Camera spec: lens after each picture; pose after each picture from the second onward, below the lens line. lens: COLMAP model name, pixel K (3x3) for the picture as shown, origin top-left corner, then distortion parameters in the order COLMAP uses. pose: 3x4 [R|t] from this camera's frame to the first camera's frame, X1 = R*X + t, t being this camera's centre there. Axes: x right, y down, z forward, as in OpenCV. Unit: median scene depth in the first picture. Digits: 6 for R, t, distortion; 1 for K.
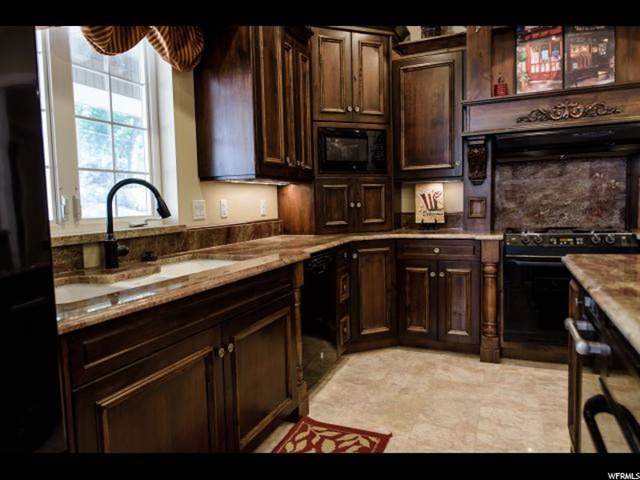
lens RADIAL K [[445.3, 0, 311.3], [0, 445.3, 239.3], [0, 0, 1]] dist [-0.003411, 0.000336]
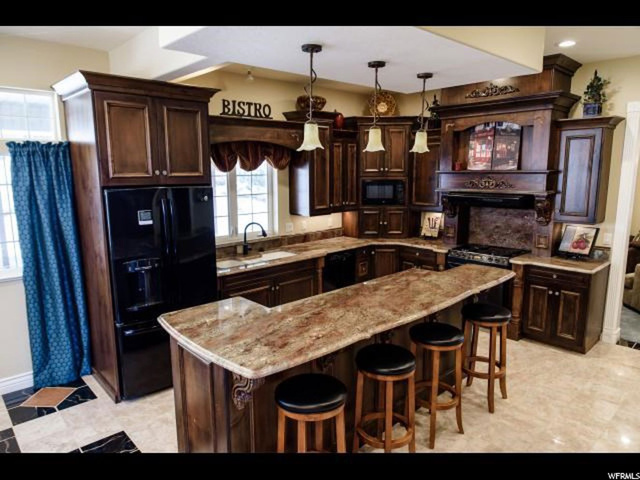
lens RADIAL K [[424.9, 0, 320.0], [0, 424.9, 240.0], [0, 0, 1]] dist [-0.006022, -0.001894]
pose [[0.916699, 0.089307, -0.389471, 0.606596], [-0.051863, 0.993051, 0.105638, -0.199330], [0.396198, -0.076639, 0.914961, -0.744977]]
